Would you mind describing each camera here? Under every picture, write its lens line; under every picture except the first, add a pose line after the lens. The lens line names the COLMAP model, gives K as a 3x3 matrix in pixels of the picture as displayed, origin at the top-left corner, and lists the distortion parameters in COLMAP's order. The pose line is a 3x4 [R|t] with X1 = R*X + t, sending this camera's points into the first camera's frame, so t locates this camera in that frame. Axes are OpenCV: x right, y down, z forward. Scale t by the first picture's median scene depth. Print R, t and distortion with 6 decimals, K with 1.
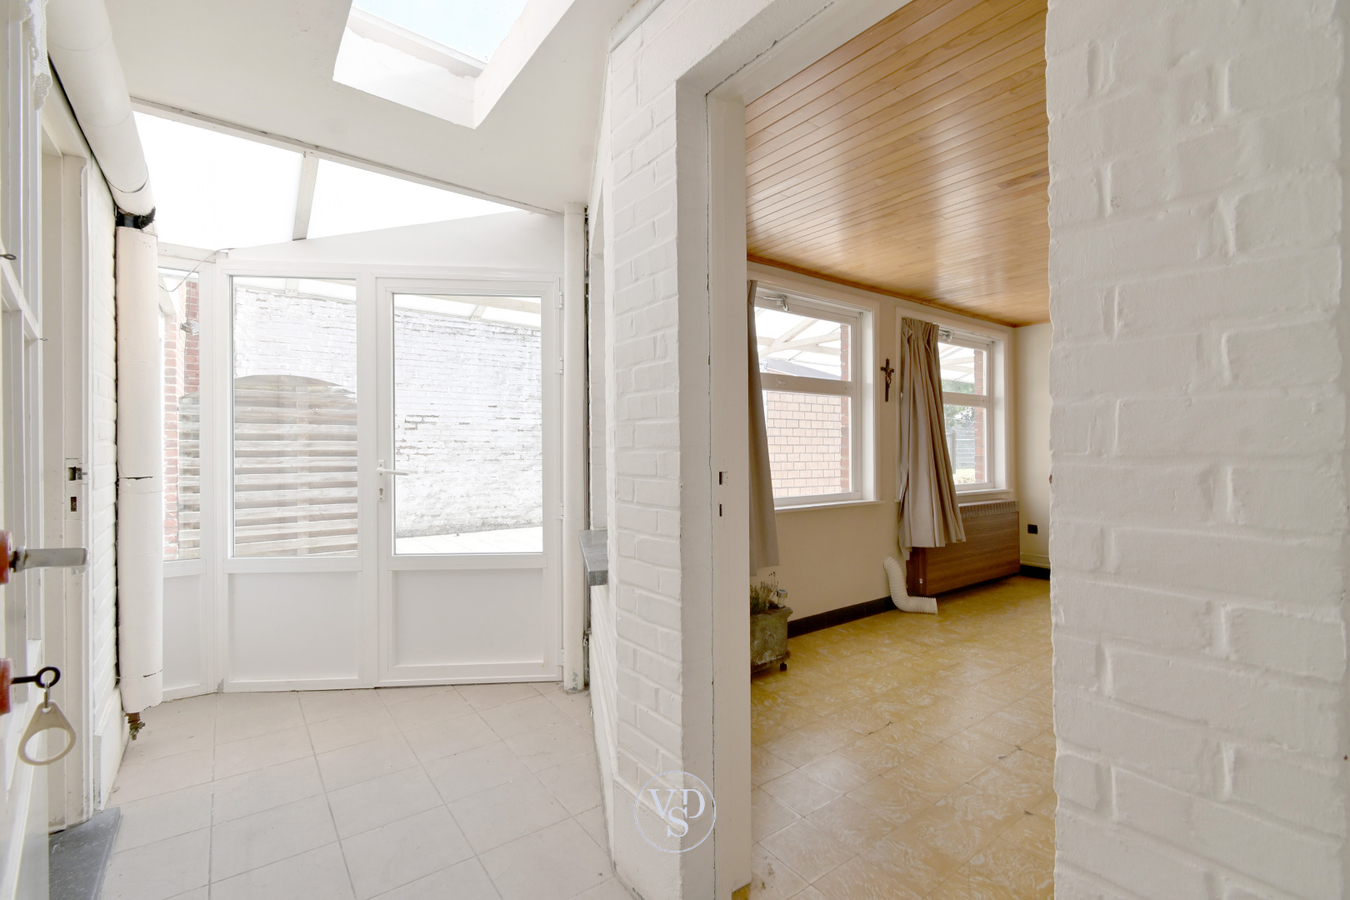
lens RADIAL K [[600.3, 0, 665.9], [0, 600.3, 425.9], [0, 0, 1]] dist [0.002847, 0.001071]
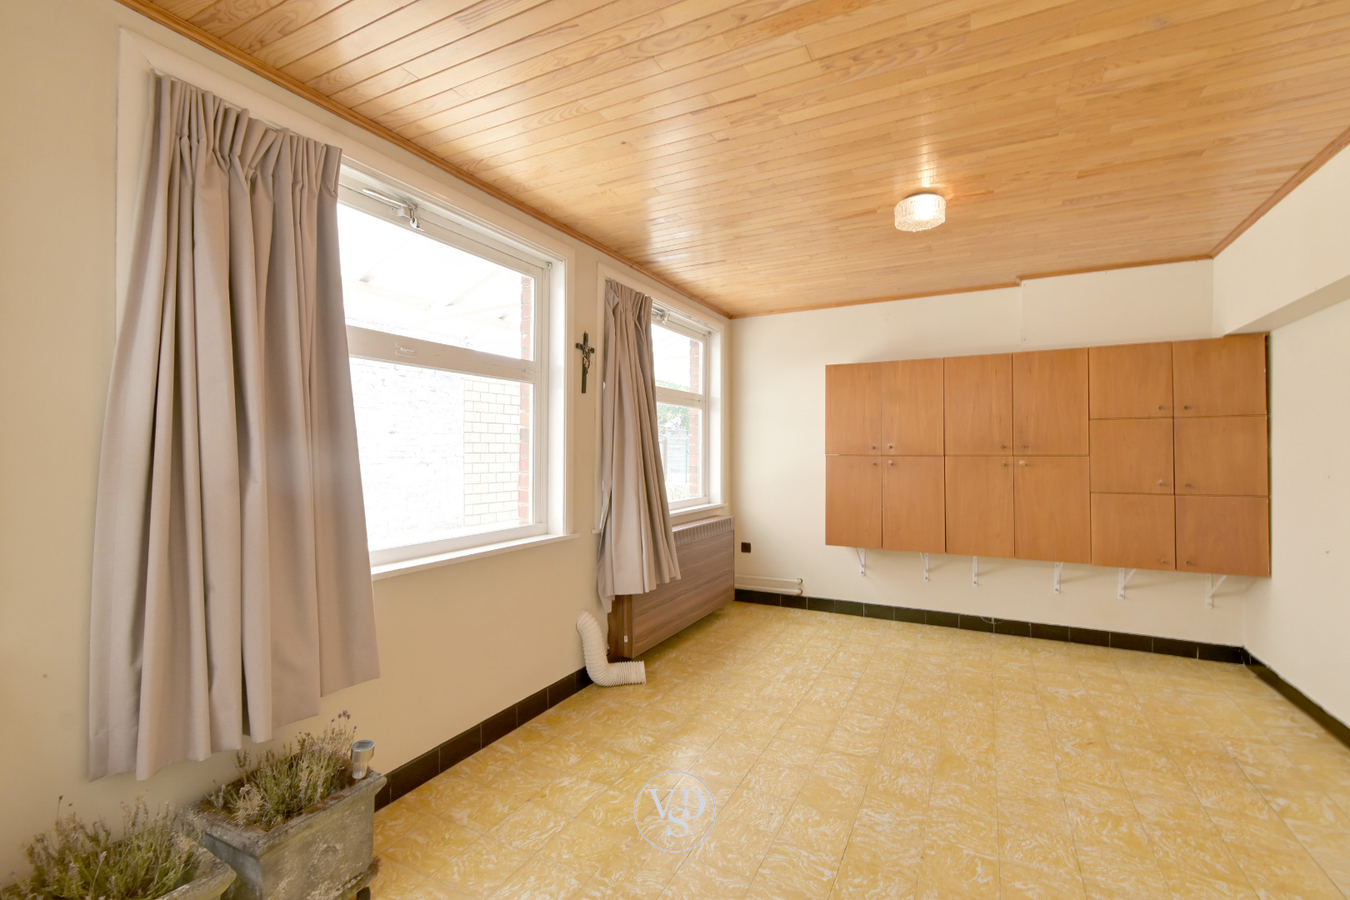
lens RADIAL K [[600.3, 0, 672.3], [0, 600.3, 444.8], [0, 0, 1]] dist [0.002847, 0.001071]
pose [[0.896435, 0.001322, 0.443173, 0.149756], [-0.010914, 0.999758, 0.019095, 0.006174], [-0.443040, -0.021954, 0.896233, 0.321808]]
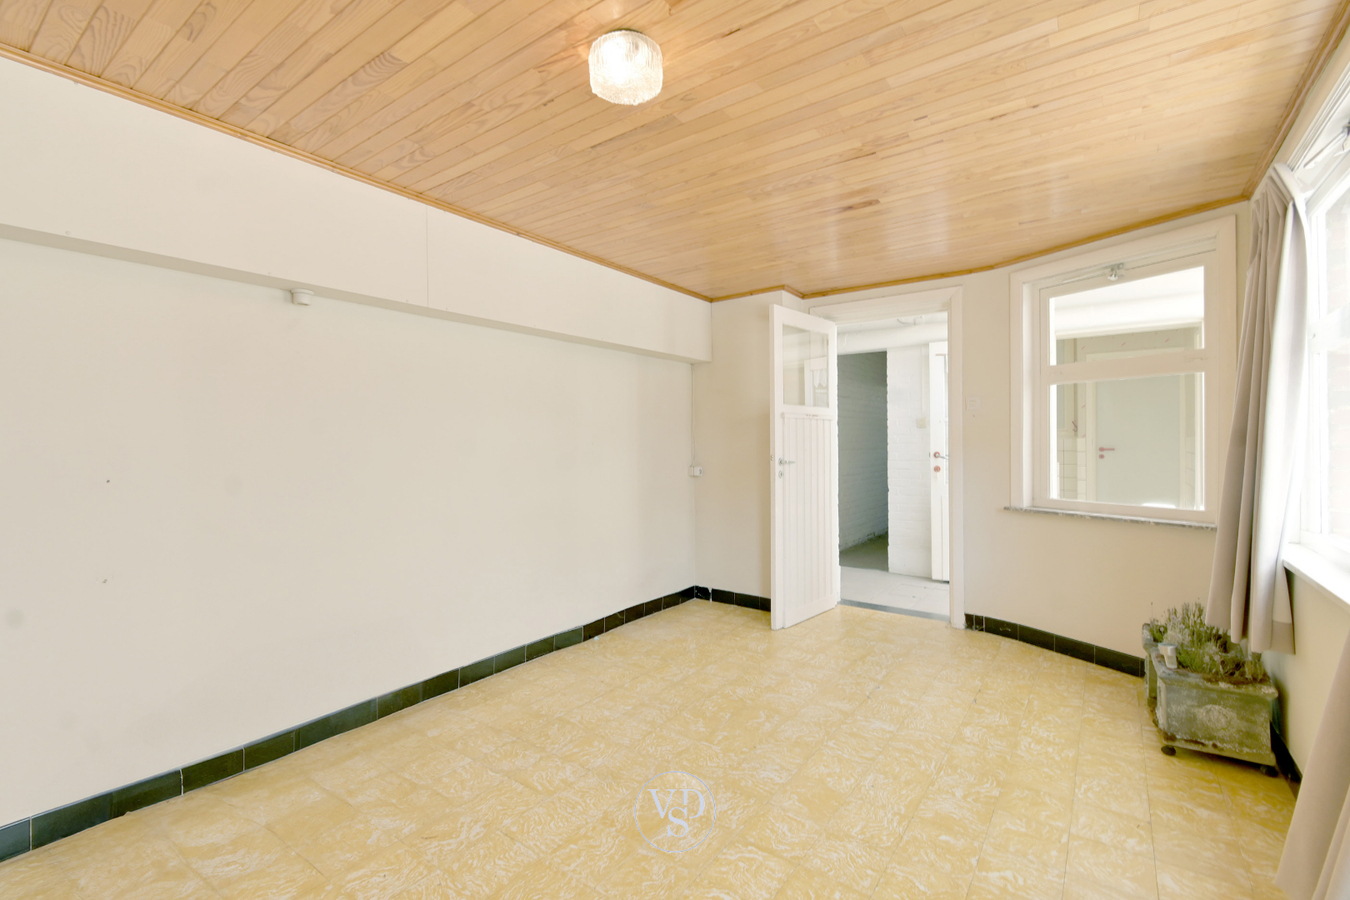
lens RADIAL K [[600.3, 0, 672.2], [0, 600.3, 443.0], [0, 0, 1]] dist [0.002847, 0.001071]
pose [[-0.953359, 0.003544, -0.301816, 0.724891], [0.011928, 0.999592, -0.025942, 0.030577], [0.301601, -0.028332, -0.953013, 1.120179]]
